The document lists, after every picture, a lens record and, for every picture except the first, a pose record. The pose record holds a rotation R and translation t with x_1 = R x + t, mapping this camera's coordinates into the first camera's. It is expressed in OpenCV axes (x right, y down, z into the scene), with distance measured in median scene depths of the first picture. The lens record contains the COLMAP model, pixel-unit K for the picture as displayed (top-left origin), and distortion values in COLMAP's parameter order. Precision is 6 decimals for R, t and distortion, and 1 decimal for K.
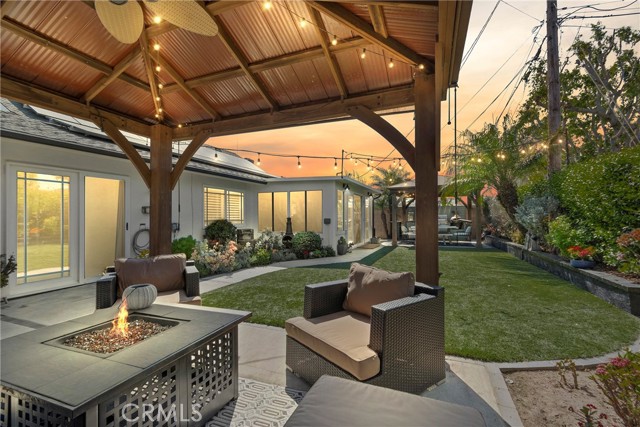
lens RADIAL K [[283.0, 0, 321.7], [0, 283.0, 215.0], [0, 0, 1]] dist [0.000694, 0.001117]
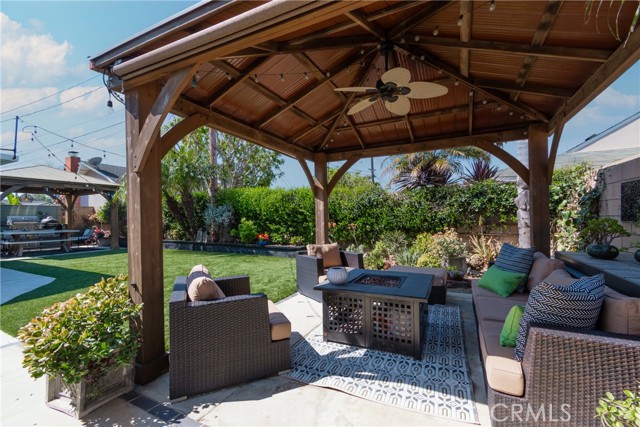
lens RADIAL K [[283.0, 0, 323.2], [0, 283.0, 217.0], [0, 0, 1]] dist [0.000694, 0.001117]
pose [[0.079892, 0.007053, 0.996779, -0.373876], [-0.005456, 0.999963, -0.006638, 0.002402], [-0.996789, -0.004908, 0.079928, 0.172508]]
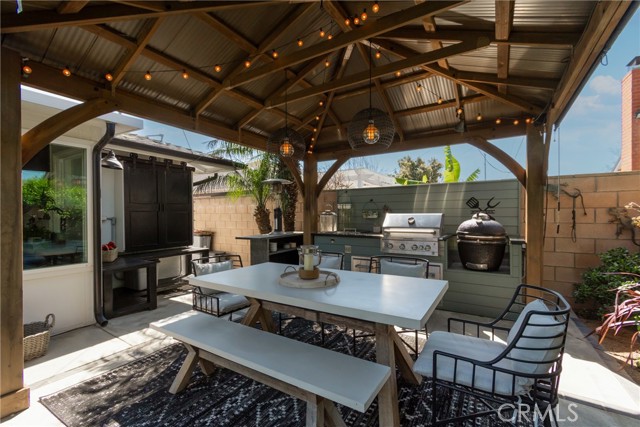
lens RADIAL K [[283.0, 0, 320.1], [0, 283.0, 215.4], [0, 0, 1]] dist [0.000694, 0.001117]
pose [[0.983090, 0.003615, -0.183086, 0.488521], [-0.002814, 0.999985, 0.004634, 0.001458], [0.183100, -0.004040, 0.983086, 0.928972]]
